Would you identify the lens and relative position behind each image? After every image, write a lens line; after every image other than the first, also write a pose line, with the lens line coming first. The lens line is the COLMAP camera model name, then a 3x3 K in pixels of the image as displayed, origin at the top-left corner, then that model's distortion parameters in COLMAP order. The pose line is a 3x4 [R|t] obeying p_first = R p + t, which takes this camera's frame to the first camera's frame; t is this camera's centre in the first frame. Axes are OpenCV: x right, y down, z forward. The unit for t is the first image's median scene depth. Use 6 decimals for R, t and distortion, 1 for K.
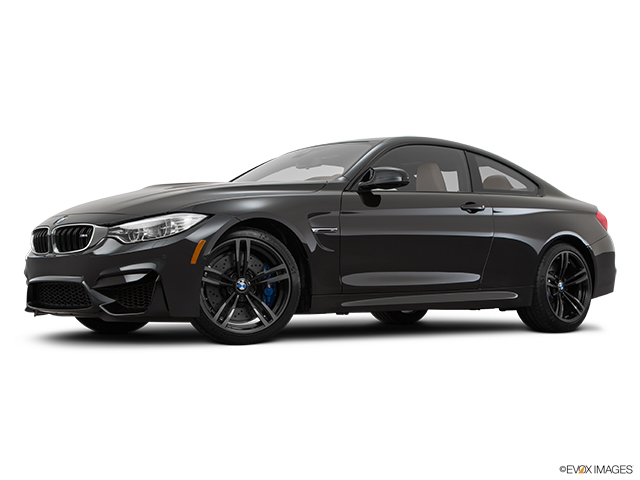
lens RADIAL K [[860.2, 0, 323.4], [0, 860.2, 247.1], [0, 0, 1]] dist [0.147940, 0.000000]
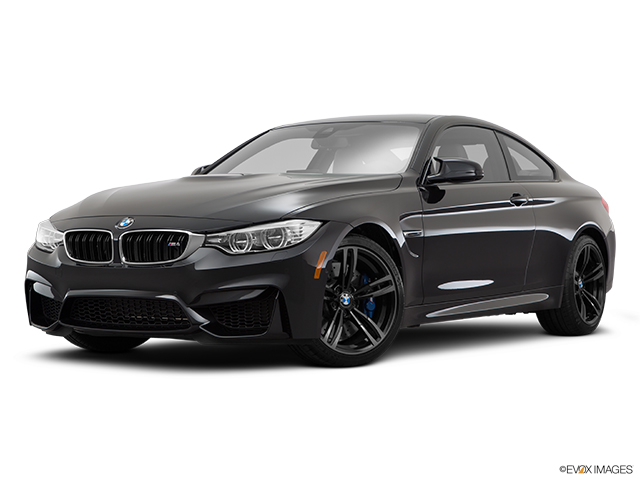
lens RADIAL K [[1238.4, 0, 319.8], [0, 1238.4, 242.3], [0, 0, 1]] dist [0.161849, 0.000000]
pose [[0.959759, -0.001059, 0.280824, -0.469283], [-0.011172, 0.999057, 0.041952, -0.066089], [-0.280603, -0.043402, 0.958842, -0.198491]]
